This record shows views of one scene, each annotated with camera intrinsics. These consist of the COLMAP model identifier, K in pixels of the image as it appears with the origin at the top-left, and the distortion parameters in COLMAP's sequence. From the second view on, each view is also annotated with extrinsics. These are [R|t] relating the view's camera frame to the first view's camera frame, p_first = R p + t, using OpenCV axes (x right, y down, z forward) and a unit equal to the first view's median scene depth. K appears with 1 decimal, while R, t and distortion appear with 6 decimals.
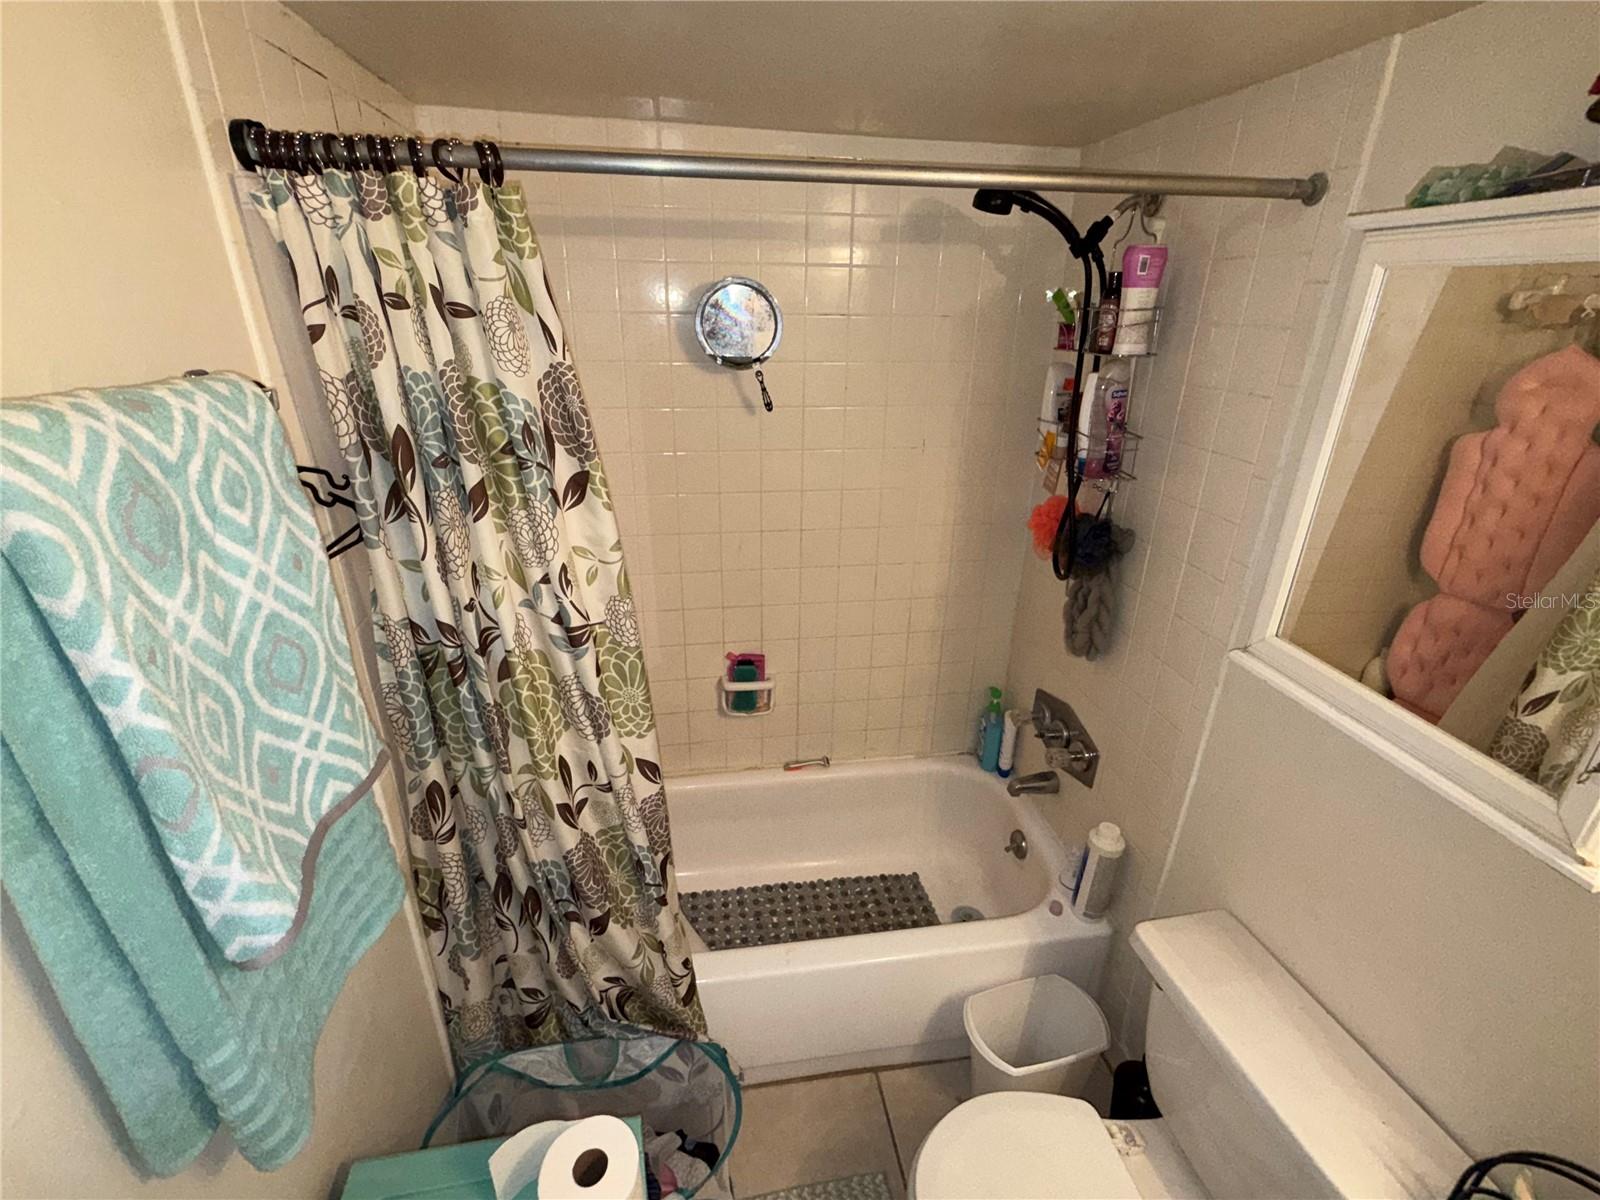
lens RADIAL K [[714.3, 0, 800.0], [0, 714.3, 598.3], [0, 0, 1]] dist [0.000158, -0.001333]
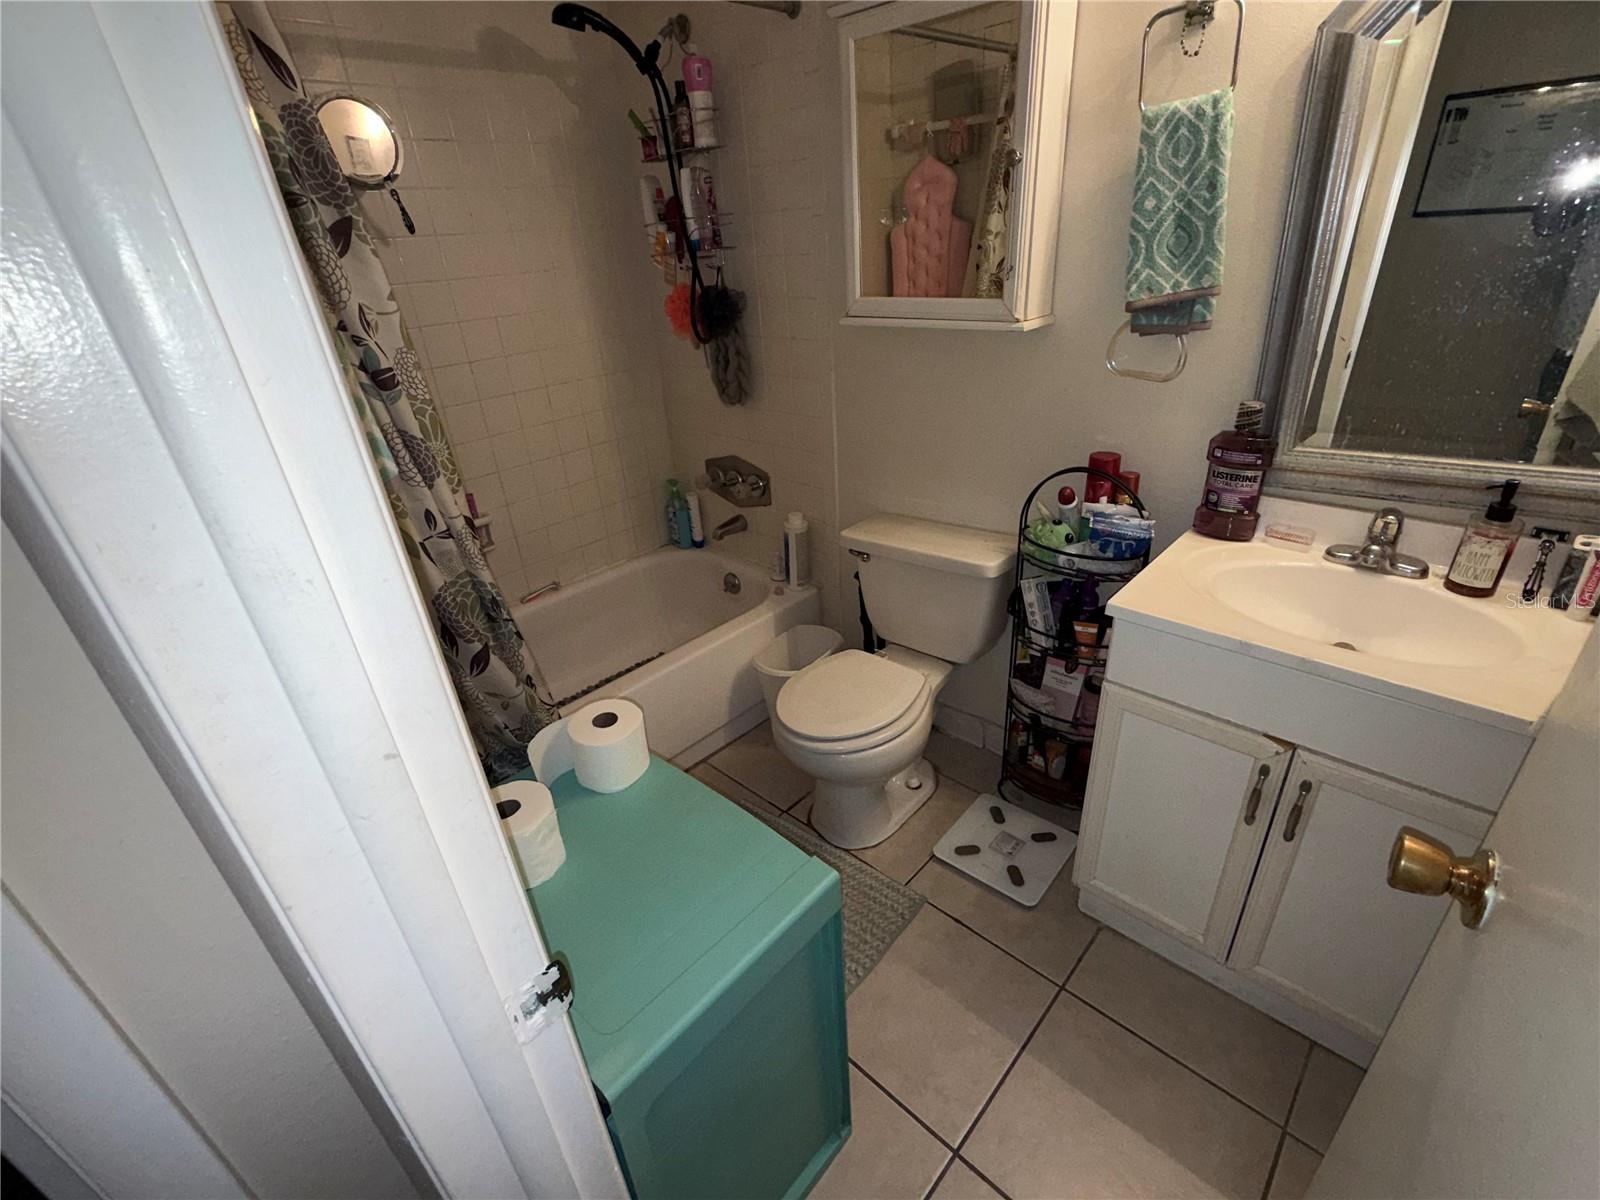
lens RADIAL K [[714.3, 0, 793.4], [0, 714.3, 597.6], [0, 0, 1]] dist [0.000158, -0.001333]
pose [[0.791102, -0.336715, 0.510667, -0.349342], [0.304427, 0.940848, 0.148758, 0.280354], [-0.530549, 0.037778, 0.846812, -0.175839]]
